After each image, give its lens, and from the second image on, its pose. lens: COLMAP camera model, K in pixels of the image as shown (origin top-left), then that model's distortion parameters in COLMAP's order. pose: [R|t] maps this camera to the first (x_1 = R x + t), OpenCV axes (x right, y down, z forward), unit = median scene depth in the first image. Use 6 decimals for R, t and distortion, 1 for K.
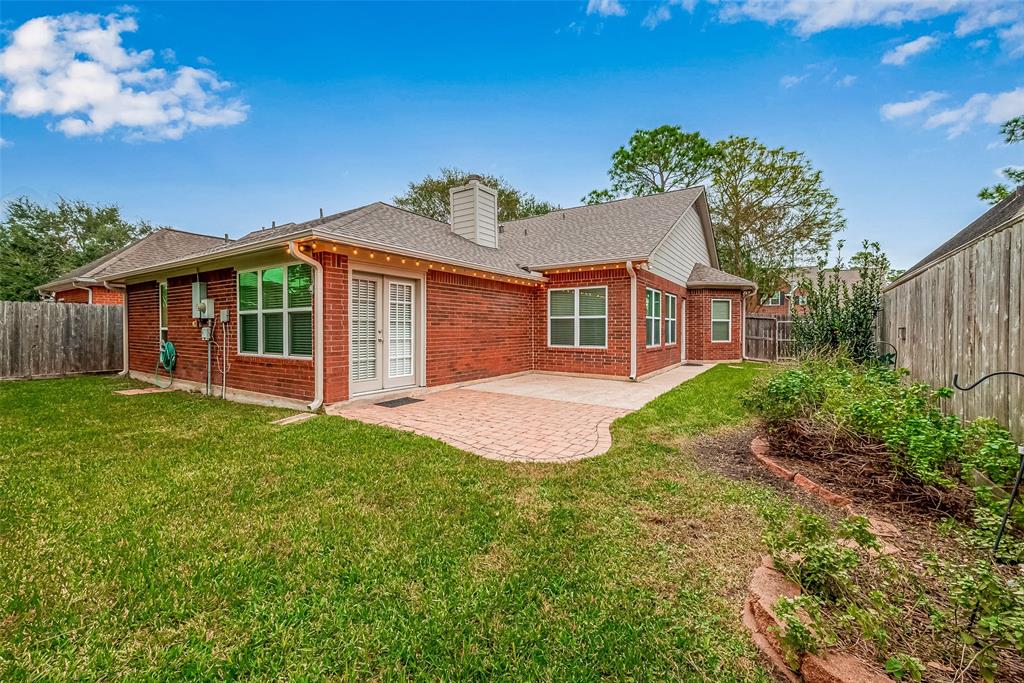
lens RADIAL K [[409.6, 0, 512.0], [0, 409.6, 341.5], [0, 0, 1]] dist [0.000032, 0.000266]
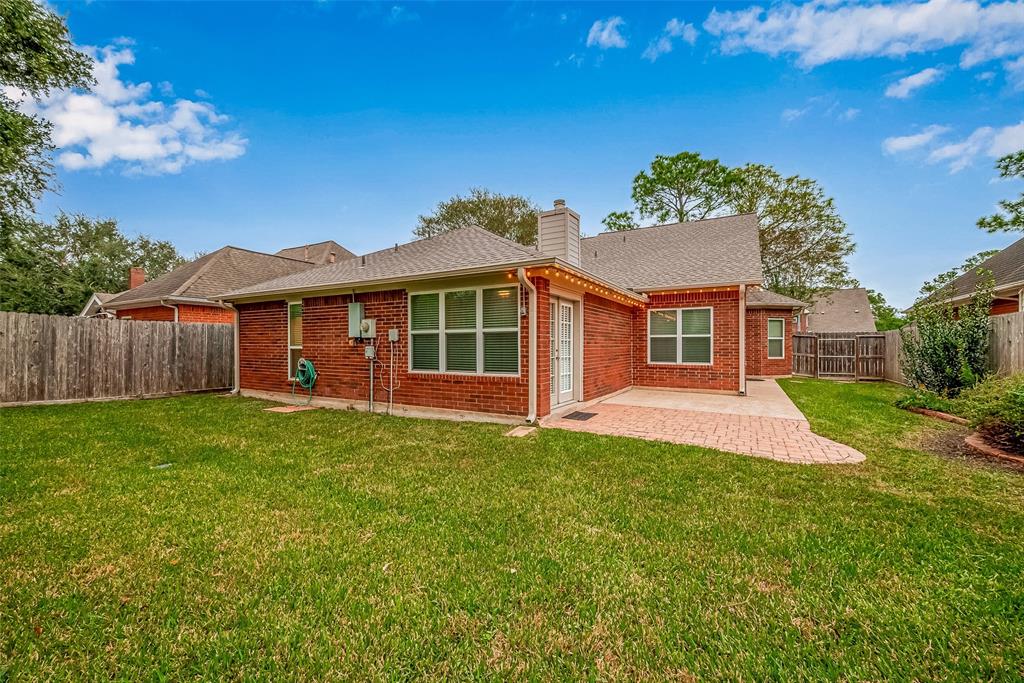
lens RADIAL K [[407.6, 0, 509.1], [0, 407.6, 357.0], [0, 0, 1]] dist [0.000527, -0.000227]
pose [[0.998496, -0.003168, 0.054735, -0.324816], [0.003350, 0.999989, -0.003233, -0.002001], [-0.054724, 0.003412, 0.998496, -0.036732]]
